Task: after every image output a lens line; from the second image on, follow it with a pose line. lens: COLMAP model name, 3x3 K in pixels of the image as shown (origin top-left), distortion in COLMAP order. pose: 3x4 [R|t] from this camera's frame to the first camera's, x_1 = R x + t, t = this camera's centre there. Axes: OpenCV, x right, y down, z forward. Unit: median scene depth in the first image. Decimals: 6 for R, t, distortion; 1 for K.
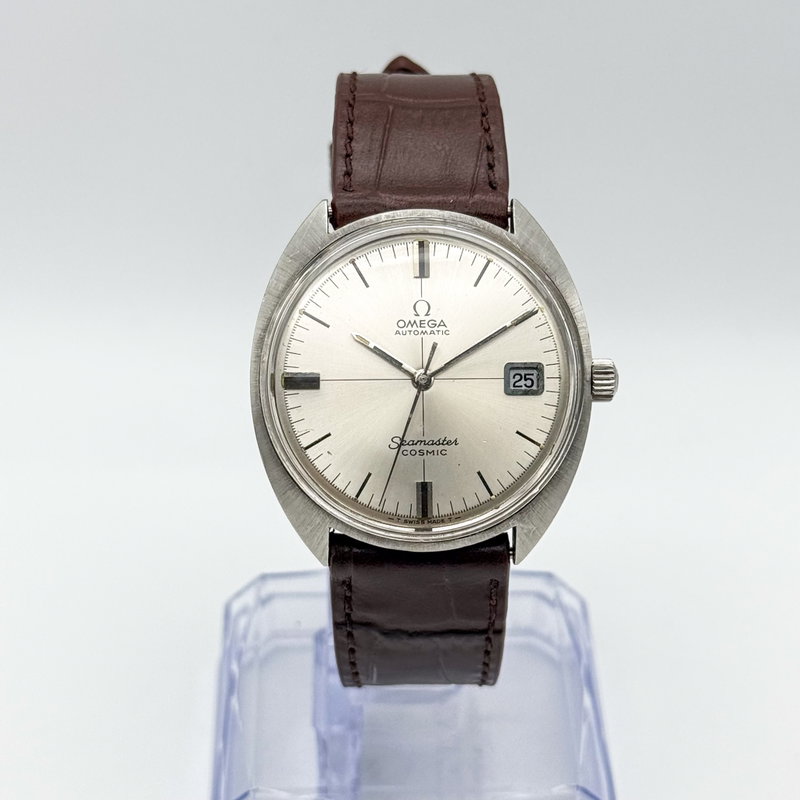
lens RADIAL K [[2221.2, 0, 400.3], [0, 2221.2, 399.1], [0, 0, 1]] dist [0.093732, 0.000000]
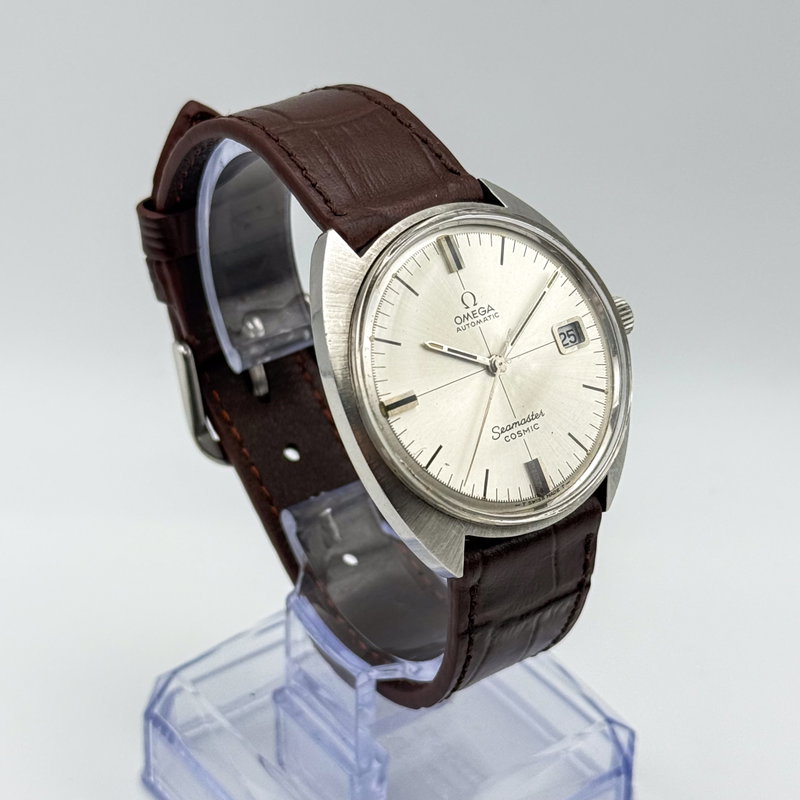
lens RADIAL K [[2221.2, 0, 399.8], [0, 2221.2, 399.1], [0, 0, 1]] dist [0.093732, 0.000000]
pose [[0.823006, -0.315808, 0.472150, -0.505271], [0.330262, 0.942309, 0.054603, -0.063718], [-0.462156, 0.110994, 0.879825, 0.132331]]
